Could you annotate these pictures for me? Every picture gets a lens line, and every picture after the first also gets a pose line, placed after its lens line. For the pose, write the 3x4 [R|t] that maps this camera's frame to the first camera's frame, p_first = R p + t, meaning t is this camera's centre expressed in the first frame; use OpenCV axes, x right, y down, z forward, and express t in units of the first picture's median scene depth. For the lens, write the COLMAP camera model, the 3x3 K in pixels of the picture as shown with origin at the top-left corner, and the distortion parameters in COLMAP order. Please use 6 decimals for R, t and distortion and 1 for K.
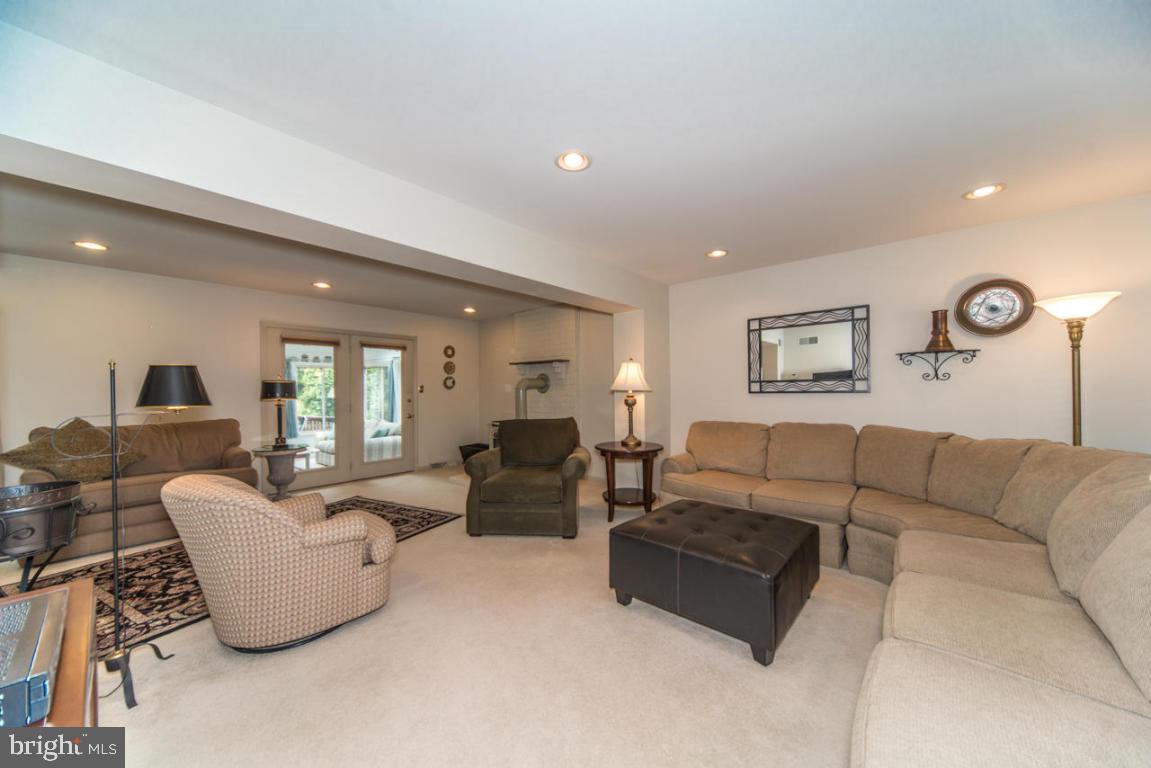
lens RADIAL K [[406.9, 0, 575.9], [0, 406.9, 381.7], [0, 0, 1]] dist [0.001409, -0.000050]
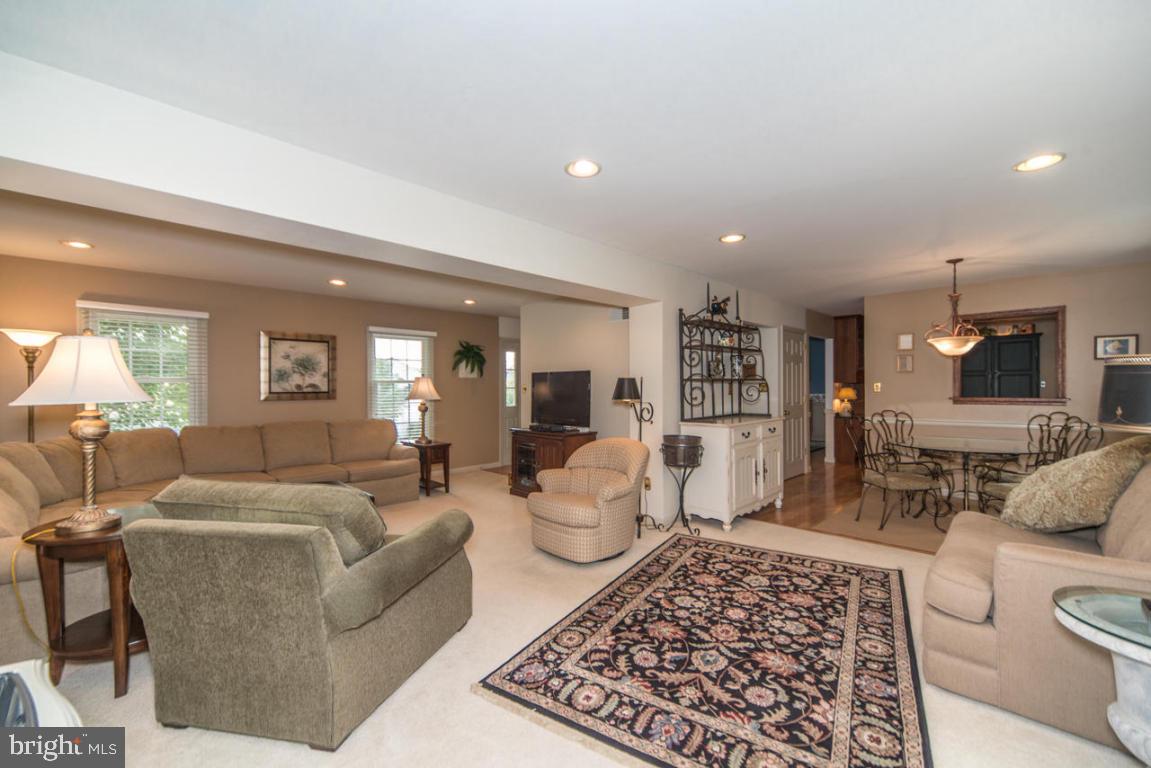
lens RADIAL K [[476.1, 0, 570.6], [0, 476.1, 387.5], [0, 0, 1]] dist [-0.000567, -0.000066]
pose [[-0.996026, 0.013413, 0.088050, -0.469095], [0.011622, 0.999716, -0.020827, 0.023111], [-0.088304, -0.019721, -0.995898, 1.660808]]
